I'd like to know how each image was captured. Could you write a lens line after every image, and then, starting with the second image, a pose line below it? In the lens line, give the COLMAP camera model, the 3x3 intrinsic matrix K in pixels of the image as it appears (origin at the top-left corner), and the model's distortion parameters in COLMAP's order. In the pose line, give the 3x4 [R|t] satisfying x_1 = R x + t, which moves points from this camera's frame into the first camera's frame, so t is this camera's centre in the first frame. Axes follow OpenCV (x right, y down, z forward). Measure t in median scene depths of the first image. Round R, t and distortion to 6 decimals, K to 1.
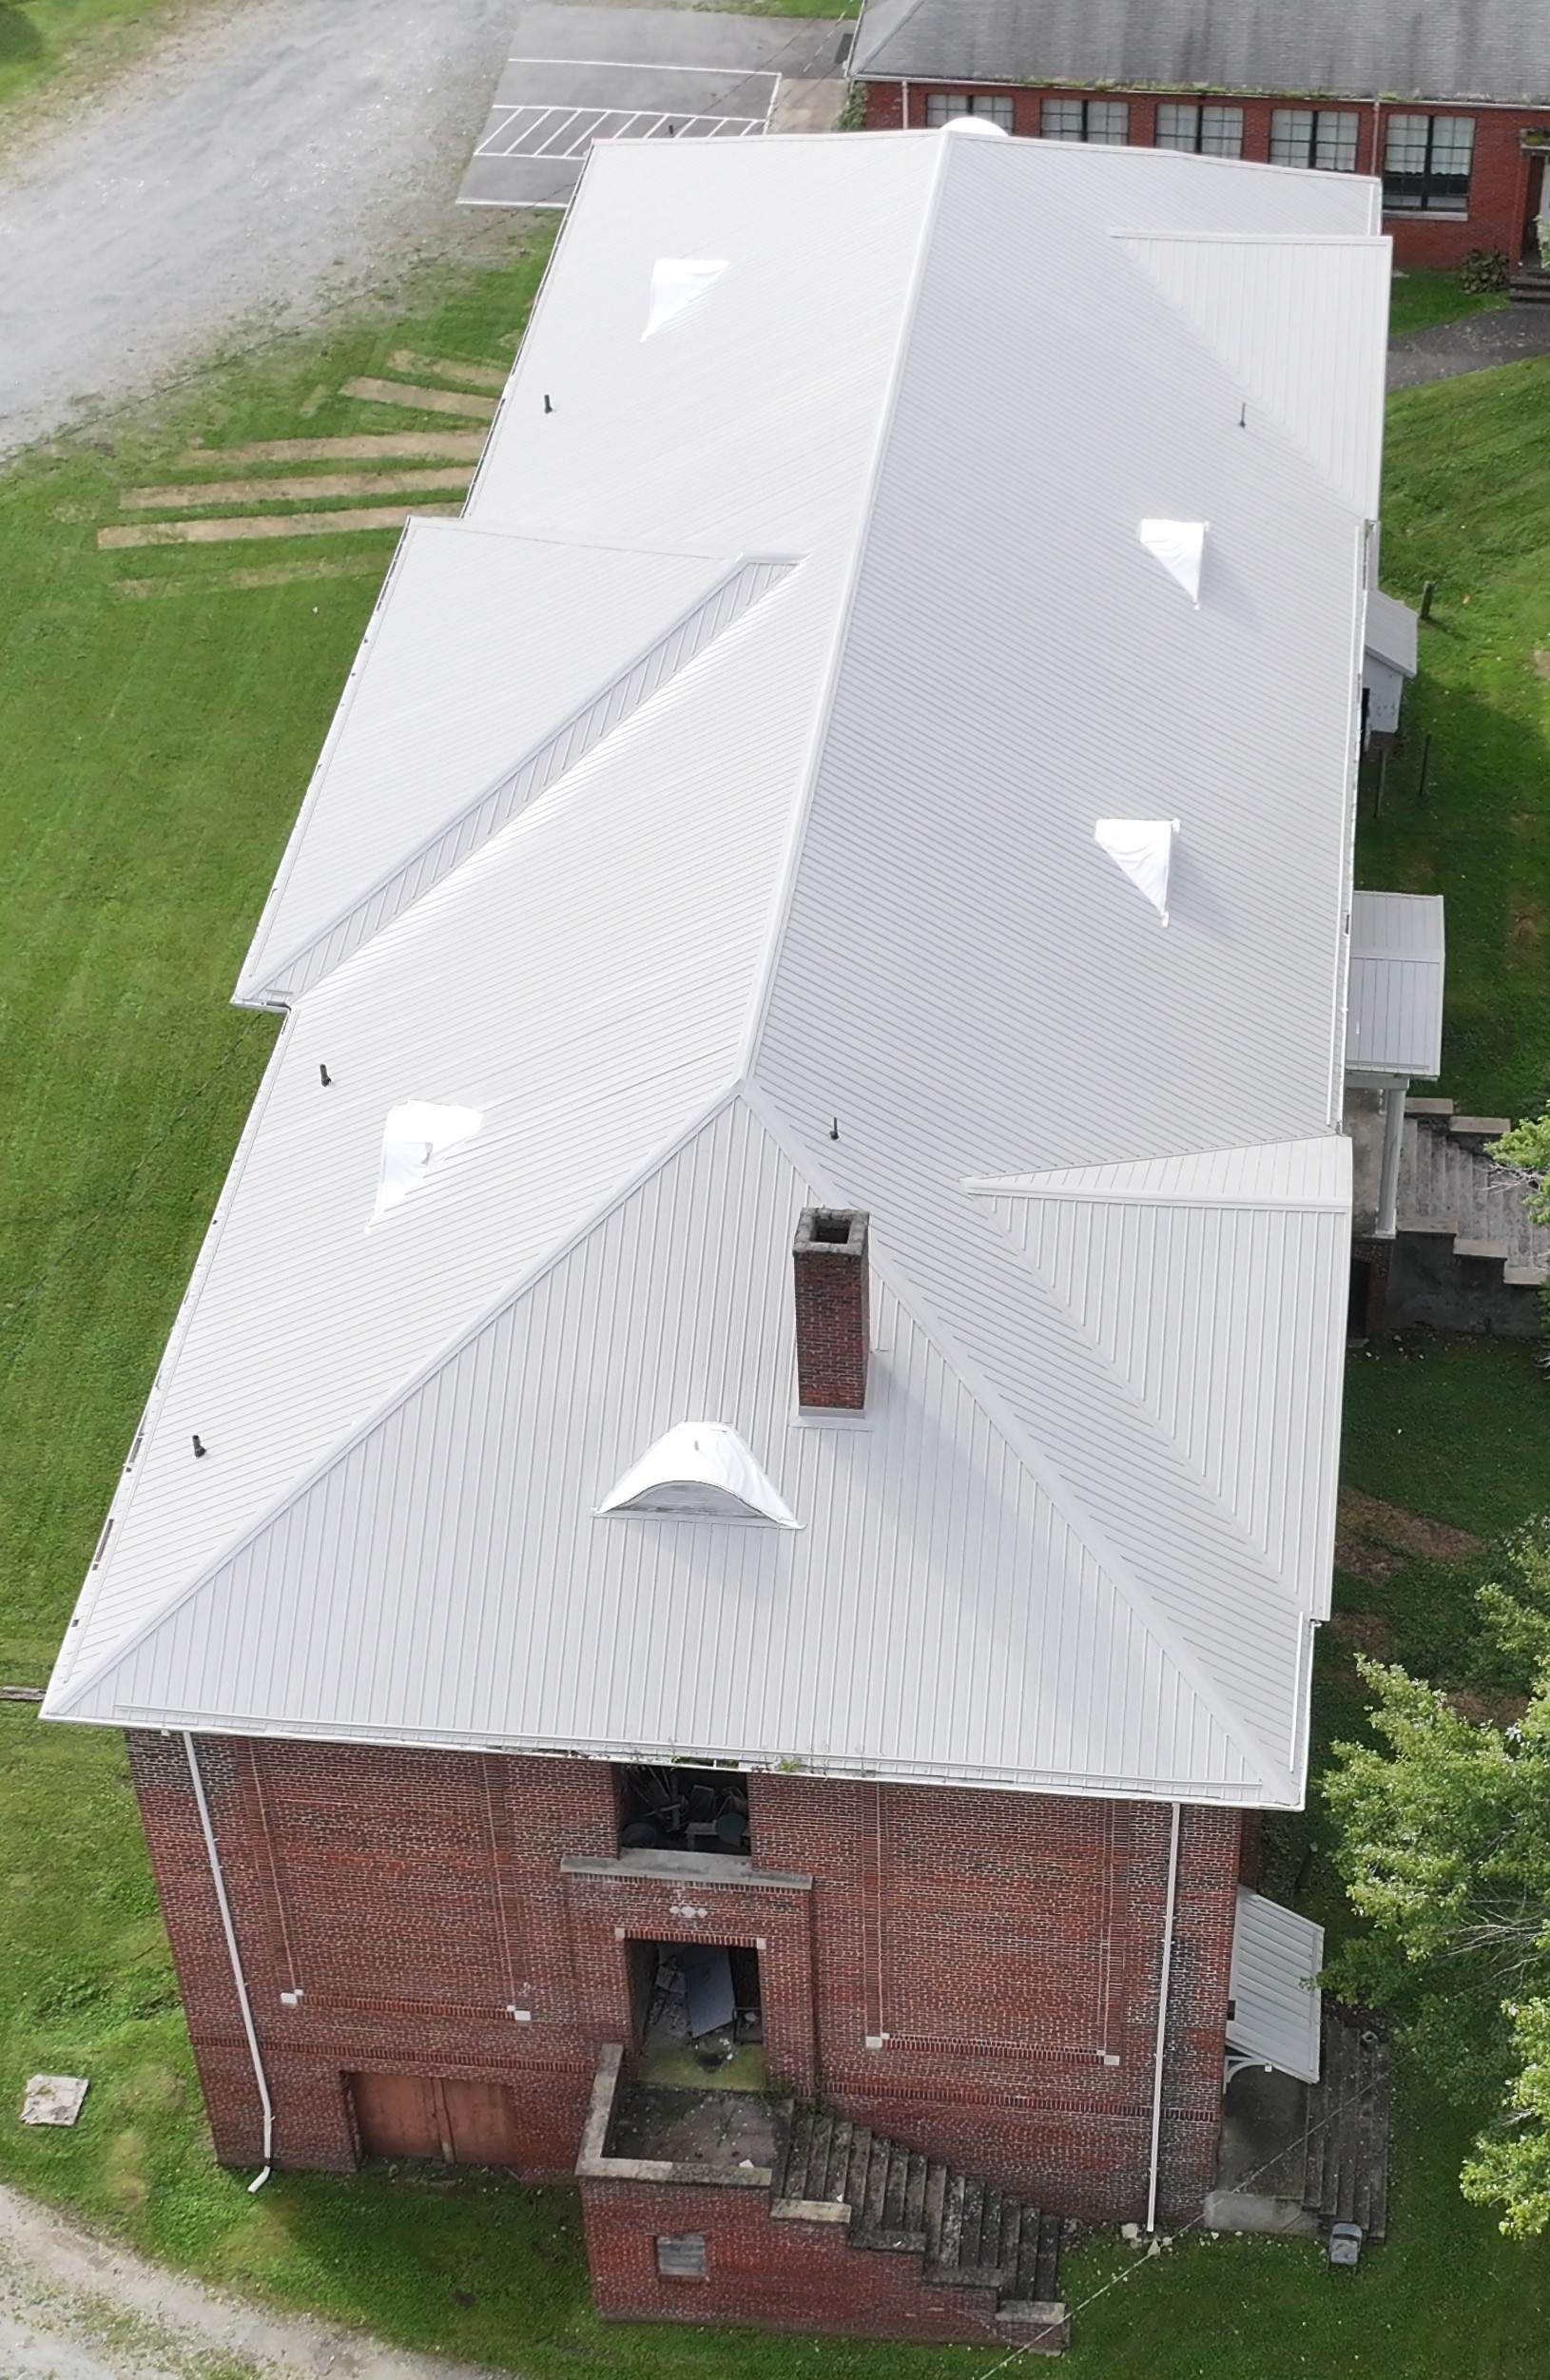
lens RADIAL K [[4027.7, 0, 979.4], [0, 4027.7, 1487.5], [0, 0, 1]] dist [0.007004, 0.000000]
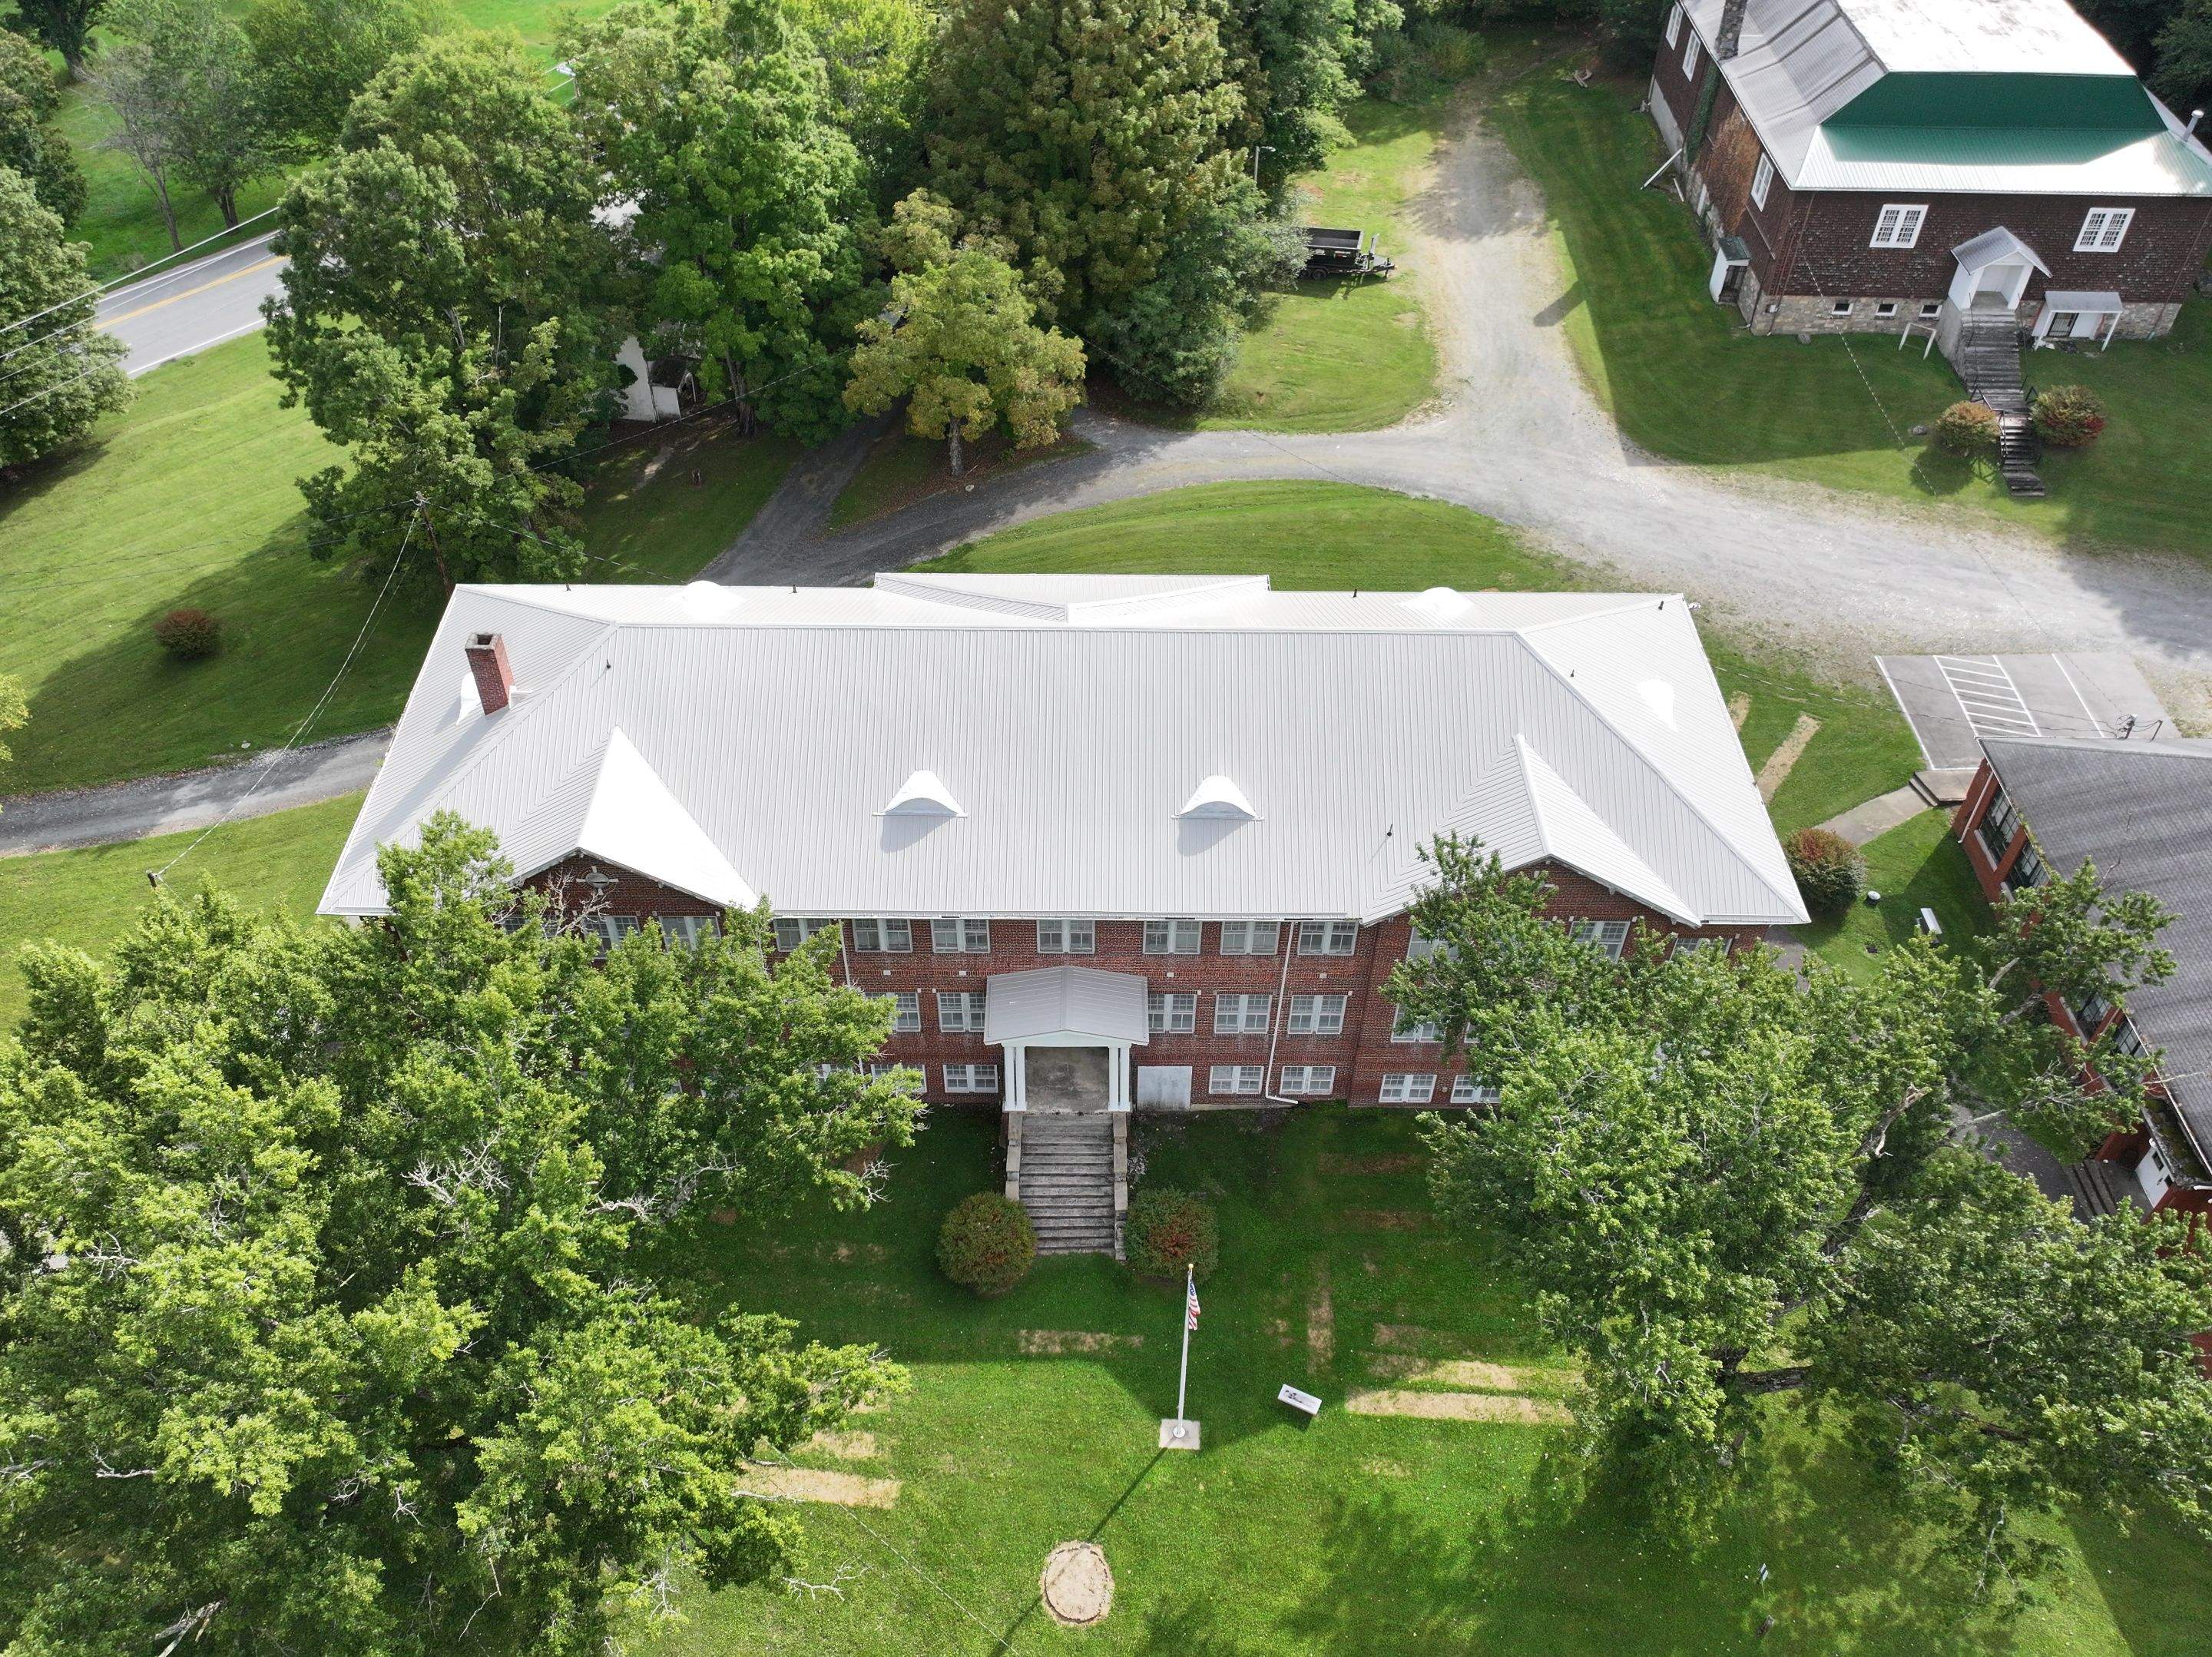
lens RADIAL K [[1774.6, 0, 1100.6], [0, 1774.6, 831.5], [0, 0, 1]] dist [0.000144, 0.010124]
pose [[0.094930, 0.690162, -0.717402, 0.732081], [-0.703584, 0.556335, 0.442109, -0.637259], [0.704242, 0.462783, 0.538400, 0.656116]]
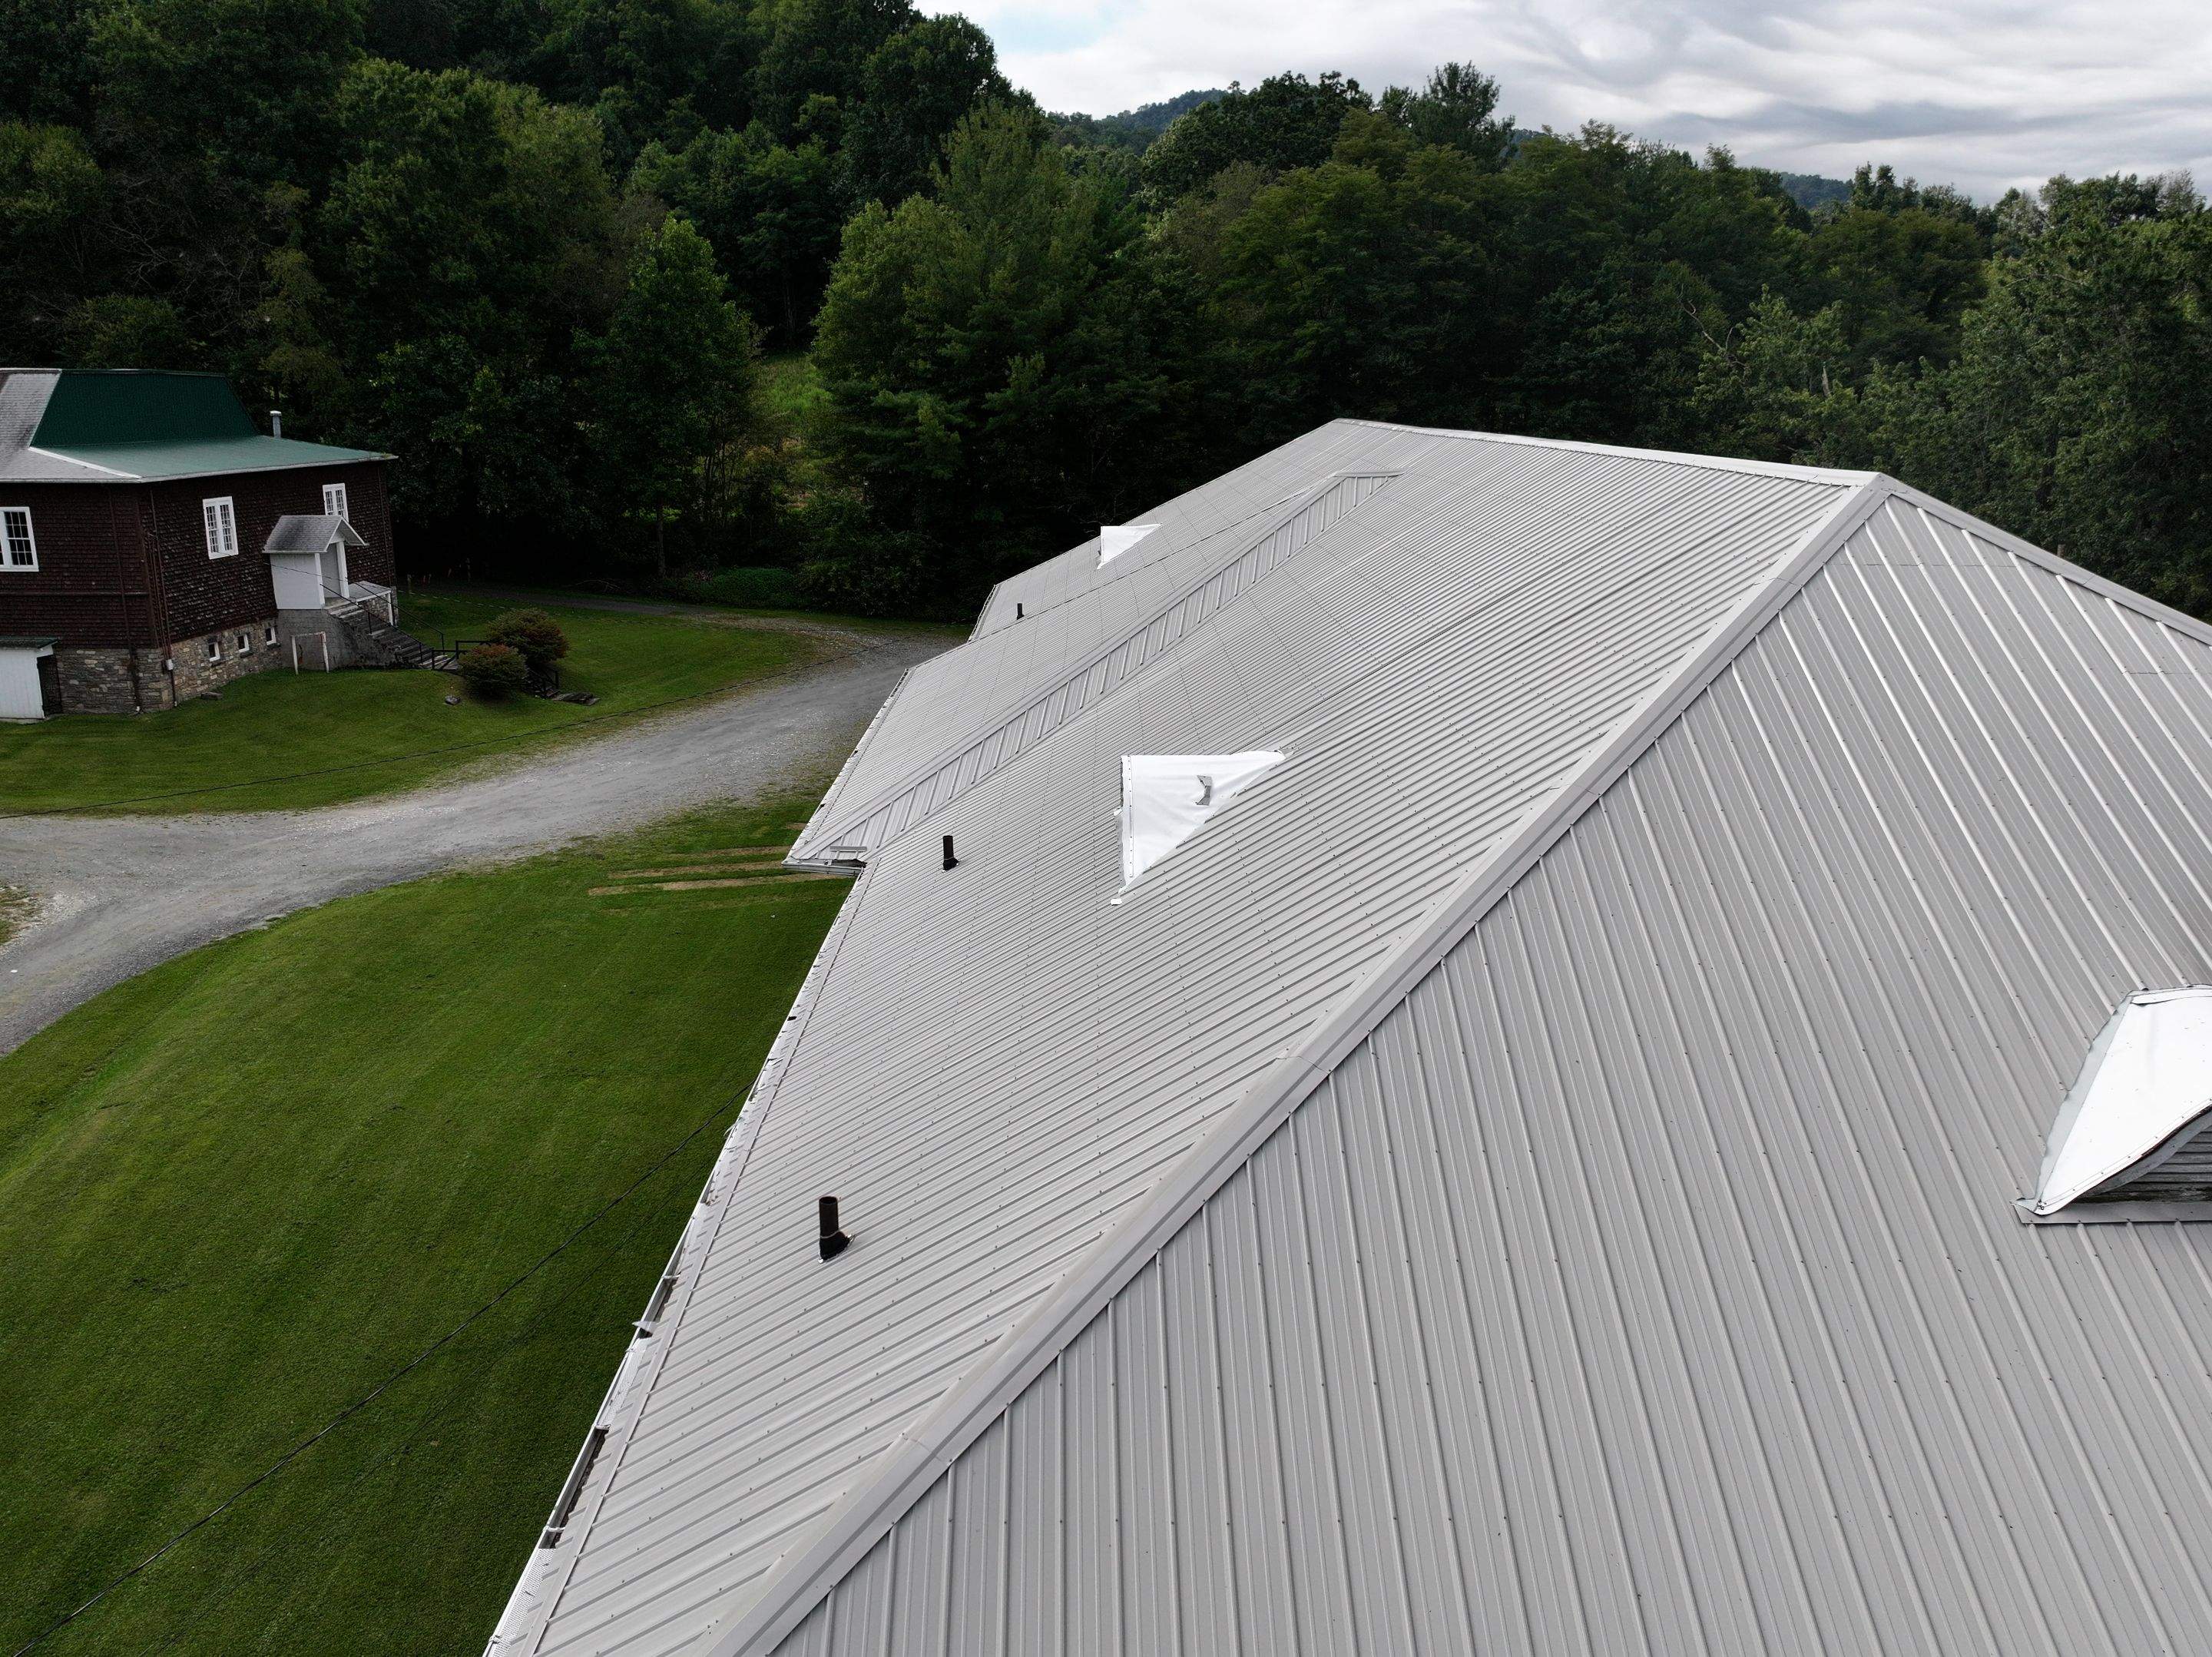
lens RADIAL K [[1774.6, 0, 1095.7], [0, 1774.6, 836.7], [0, 0, 1]] dist [0.000144, 0.010124]
pose [[0.995252, -0.030242, 0.092517, -0.172459], [0.072721, 0.862819, -0.500256, 0.044705], [-0.064697, 0.504608, 0.860921, 0.778473]]
